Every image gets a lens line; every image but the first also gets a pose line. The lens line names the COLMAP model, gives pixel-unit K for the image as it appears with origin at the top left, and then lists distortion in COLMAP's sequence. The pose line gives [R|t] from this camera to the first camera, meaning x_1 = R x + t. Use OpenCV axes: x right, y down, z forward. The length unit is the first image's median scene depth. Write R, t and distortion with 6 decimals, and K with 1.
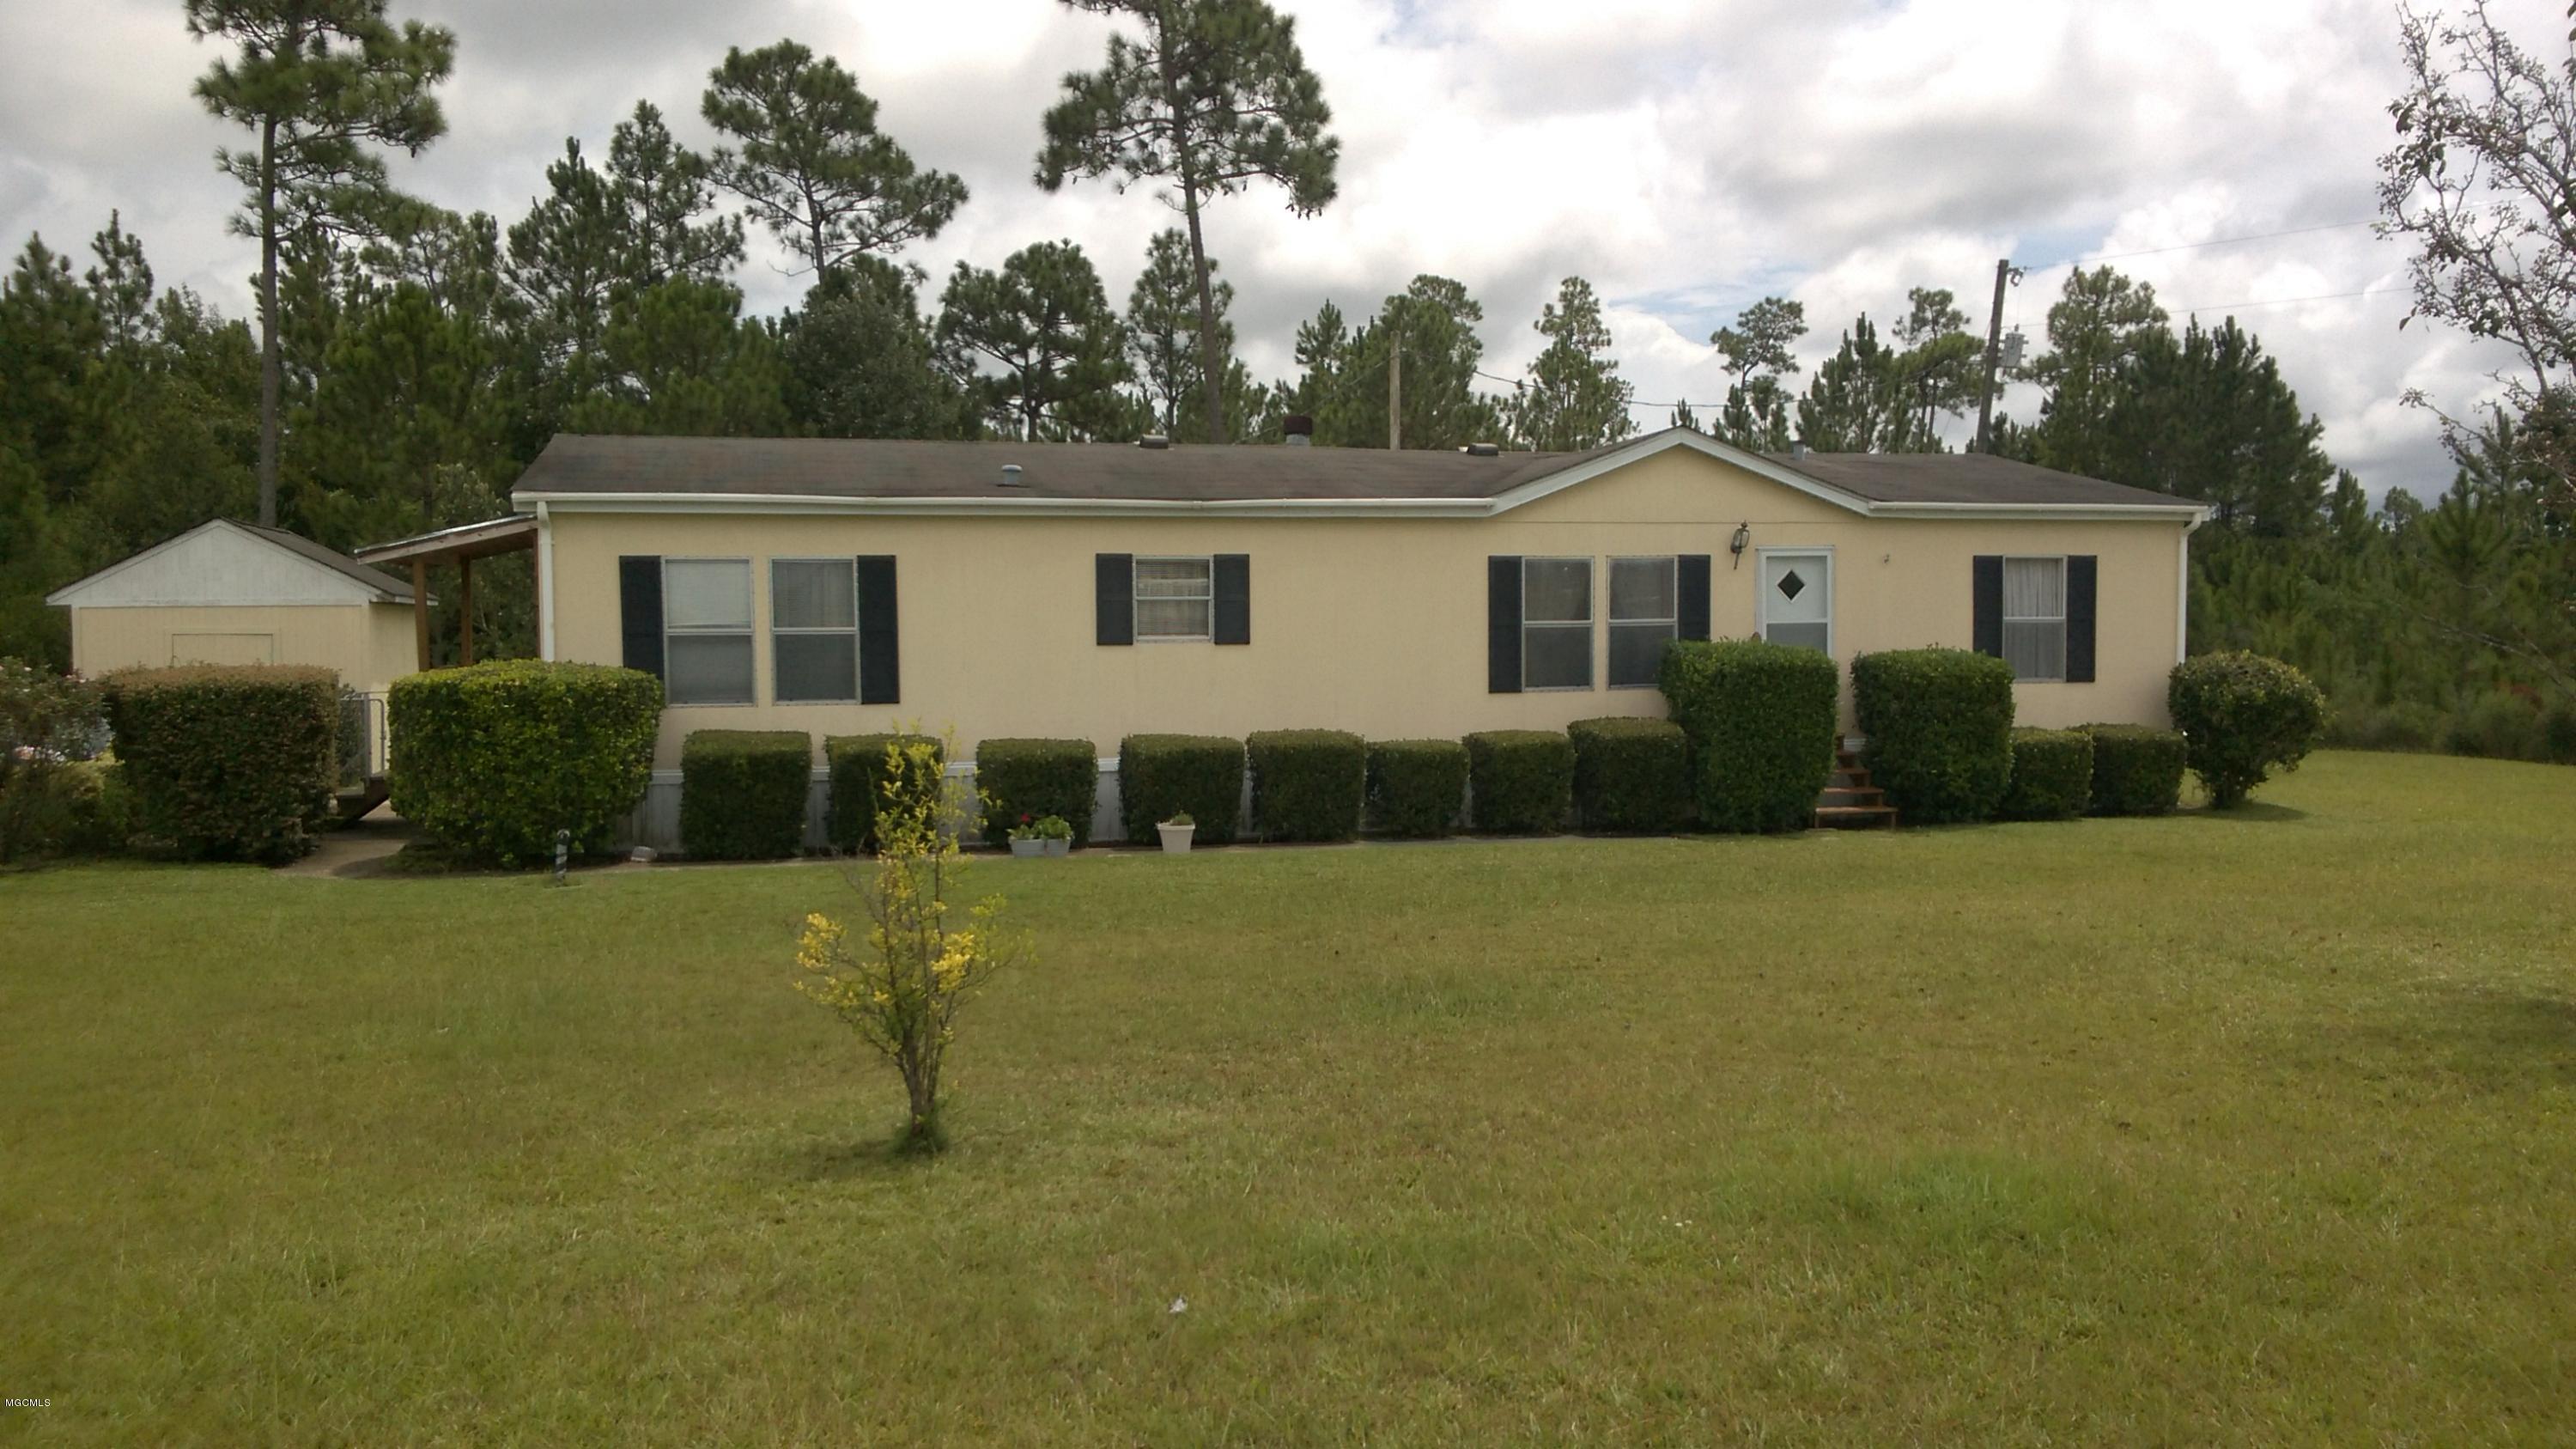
lens RADIAL K [[1965.9, 0, 1278.7], [0, 1965.9, 728.0], [0, 0, 1]] dist [0.048663, -0.143487]
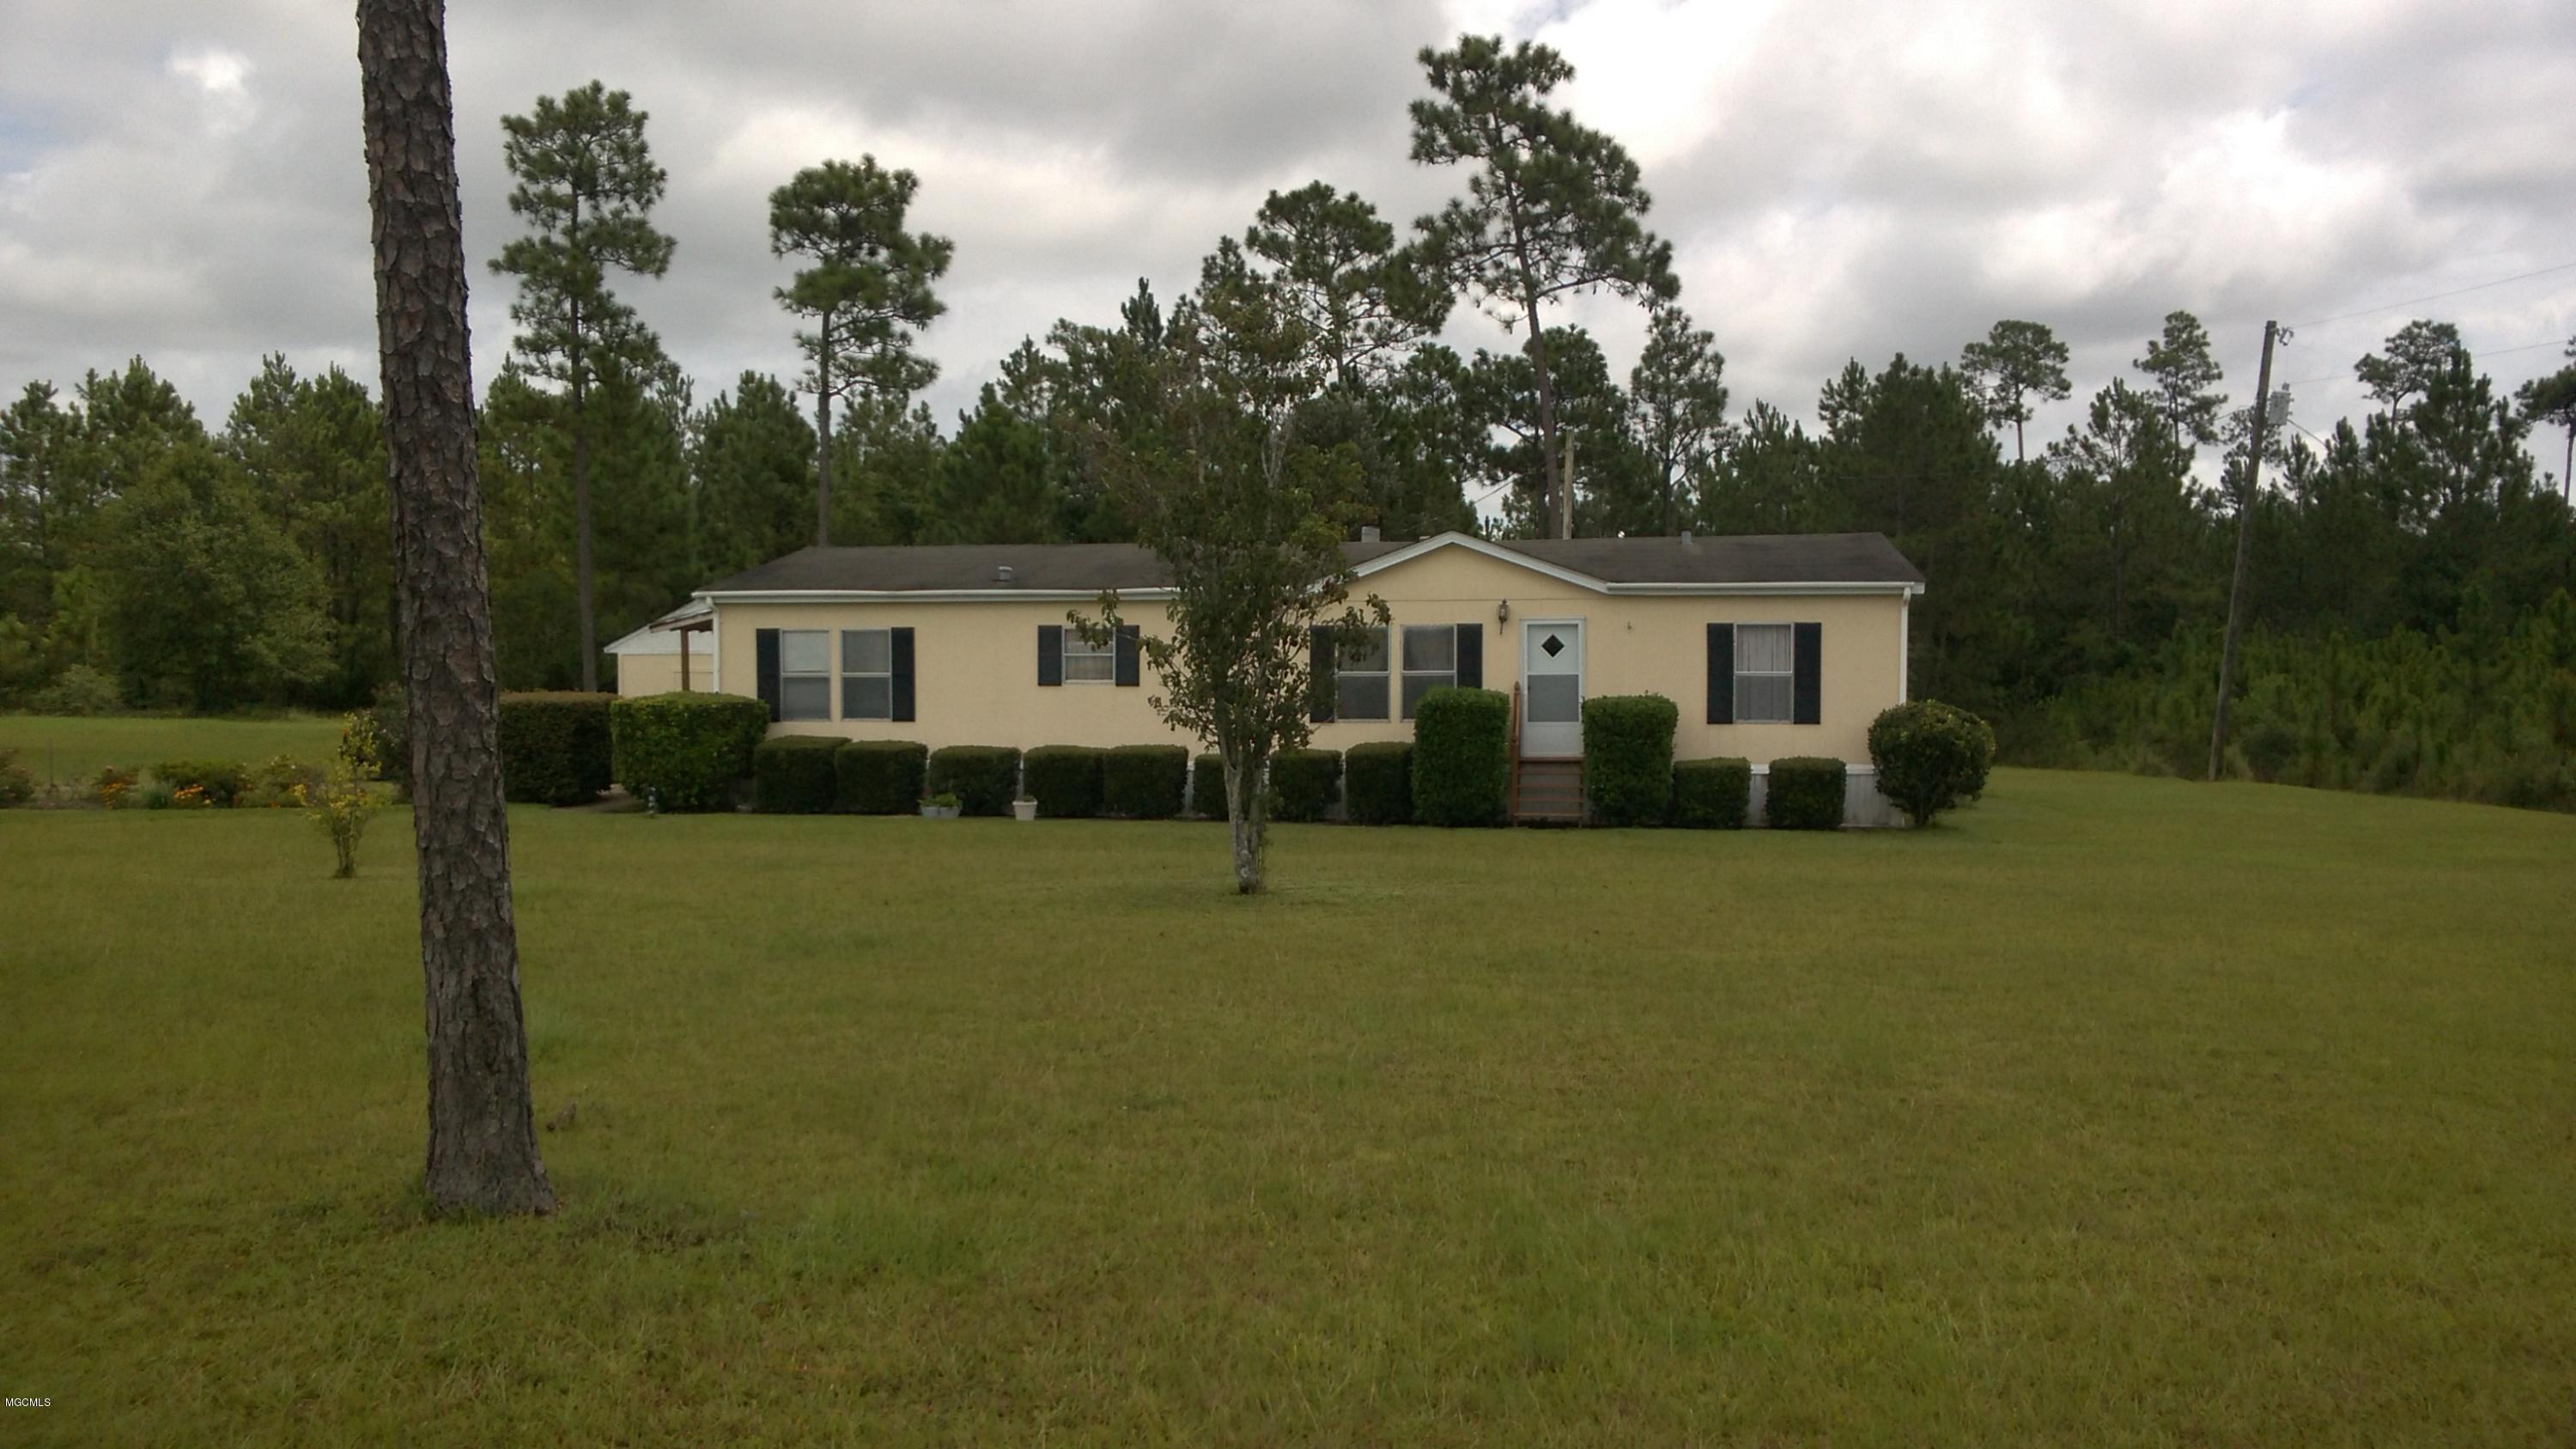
lens RADIAL K [[1965.9, 0, 1278.7], [0, 1965.9, 728.0], [0, 0, 1]] dist [0.048663, -0.143487]
pose [[0.913847, 0.019621, -0.405584, 0.607704], [-0.027152, 0.999549, -0.012824, 0.004250], [0.405150, 0.022731, 0.913968, -0.274147]]
